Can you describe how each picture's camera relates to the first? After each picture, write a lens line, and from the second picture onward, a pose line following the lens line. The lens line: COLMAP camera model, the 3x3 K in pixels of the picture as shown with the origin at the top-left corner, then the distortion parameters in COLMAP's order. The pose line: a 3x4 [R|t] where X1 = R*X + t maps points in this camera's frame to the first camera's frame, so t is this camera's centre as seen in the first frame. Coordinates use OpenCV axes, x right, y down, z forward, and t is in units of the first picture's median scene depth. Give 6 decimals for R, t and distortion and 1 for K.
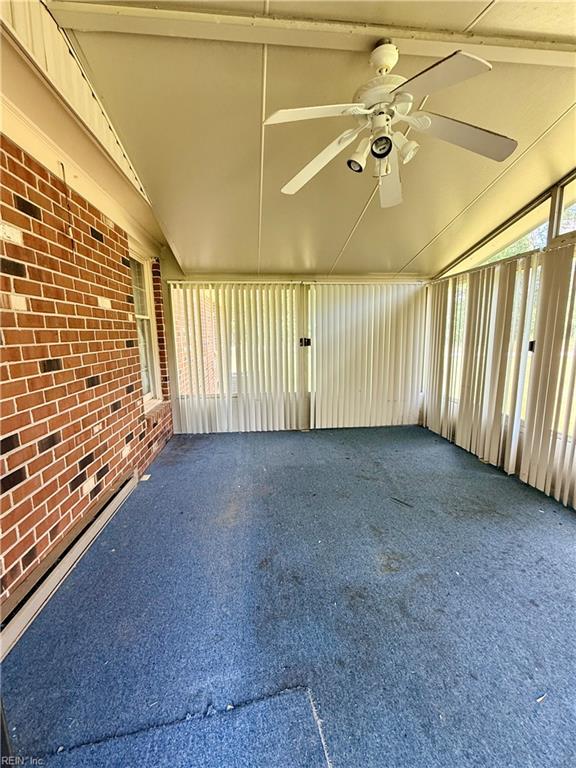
lens RADIAL K [[313.4, 0, 287.8], [0, 313.4, 385.2], [0, 0, 1]] dist [0.000297, -0.000021]
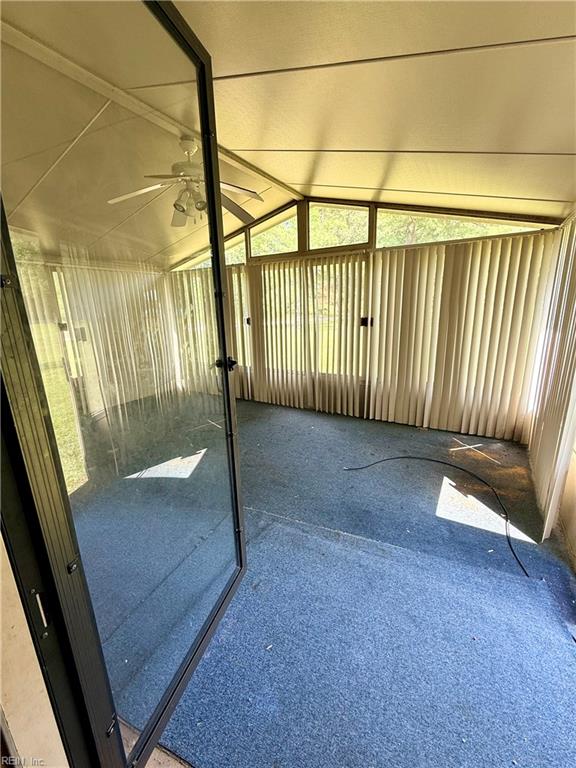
lens RADIAL K [[313.4, 0, 288.8], [0, 313.4, 385.1], [0, 0, 1]] dist [0.000297, -0.000021]
pose [[0.592184, -0.197557, 0.781210, -0.485669], [0.152671, 0.979428, 0.131954, 0.023466], [-0.791208, 0.041127, 0.610163, -0.192379]]
